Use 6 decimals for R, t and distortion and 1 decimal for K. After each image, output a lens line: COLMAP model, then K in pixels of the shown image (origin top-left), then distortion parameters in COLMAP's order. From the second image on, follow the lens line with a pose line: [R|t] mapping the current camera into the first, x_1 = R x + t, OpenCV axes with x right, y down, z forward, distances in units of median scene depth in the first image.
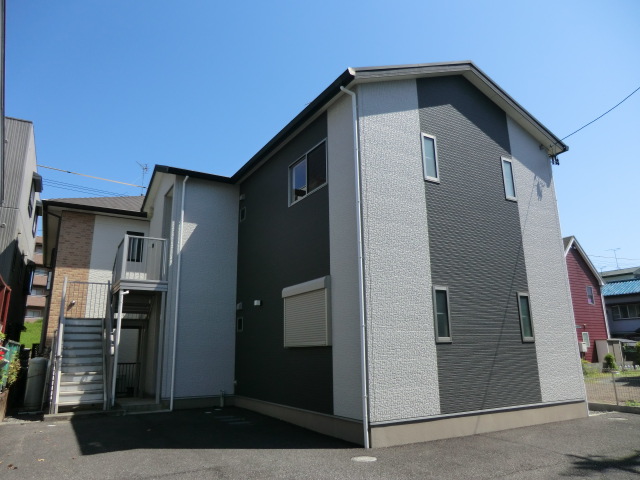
lens RADIAL K [[458.0, 0, 319.9], [0, 458.0, 236.9], [0, 0, 1]] dist [-0.109821, 0.136506]
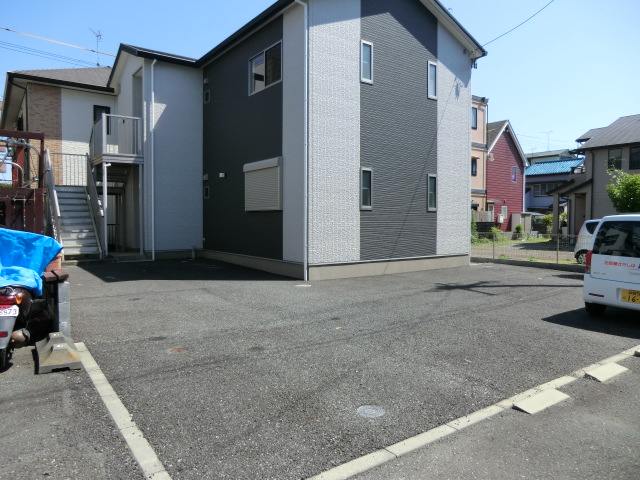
lens RADIAL K [[458.0, 0, 319.9], [0, 458.0, 236.9], [0, 0, 1]] dist [-0.109821, 0.136506]
pose [[0.994374, 0.012195, 0.105226, -0.004052], [-0.041467, 0.958890, 0.280731, -0.052838], [-0.097476, -0.283515, 0.954001, -0.247941]]
